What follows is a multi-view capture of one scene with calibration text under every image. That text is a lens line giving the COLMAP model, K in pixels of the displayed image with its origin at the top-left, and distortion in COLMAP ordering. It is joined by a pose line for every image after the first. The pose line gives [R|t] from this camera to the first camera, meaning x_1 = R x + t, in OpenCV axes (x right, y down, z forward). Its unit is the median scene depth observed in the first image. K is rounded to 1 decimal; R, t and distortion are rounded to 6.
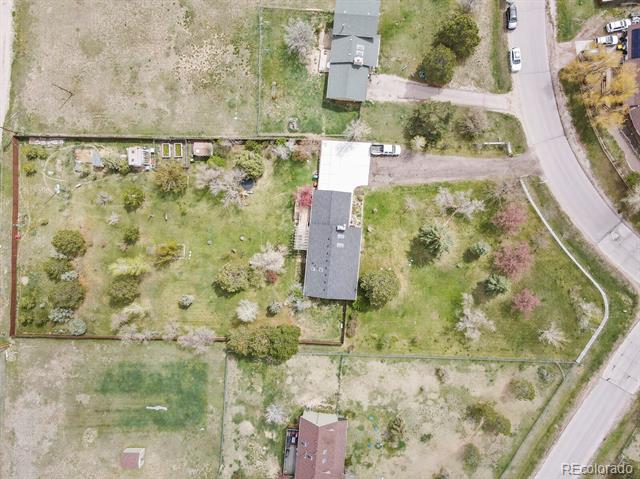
lens RADIAL K [[464.2, 0, 321.6], [0, 464.2, 238.3], [0, 0, 1]] dist [0.039907, 0.031936]
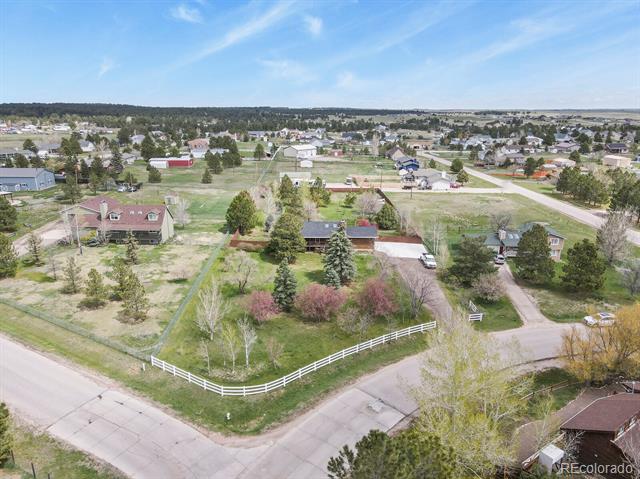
lens RADIAL K [[464.2, 0, 321.6], [0, 464.2, 238.3], [0, 0, 1]] dist [0.039907, 0.031936]
pose [[0.049535, 0.318344, -0.946680, 1.019439], [-0.998713, 0.005495, -0.050410, 0.077973], [-0.010846, 0.947959, 0.318207, 0.651448]]
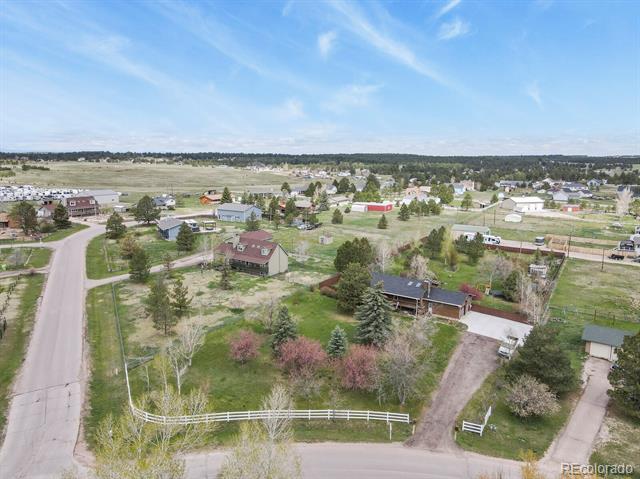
lens RADIAL K [[464.2, 0, 321.6], [0, 464.2, 238.3], [0, 0, 1]] dist [0.039907, 0.031936]
pose [[-0.507862, 0.198081, -0.838355, 0.900546], [-0.861352, -0.102966, 0.497465, -0.289730], [0.012216, 0.974763, 0.222910, 0.650779]]
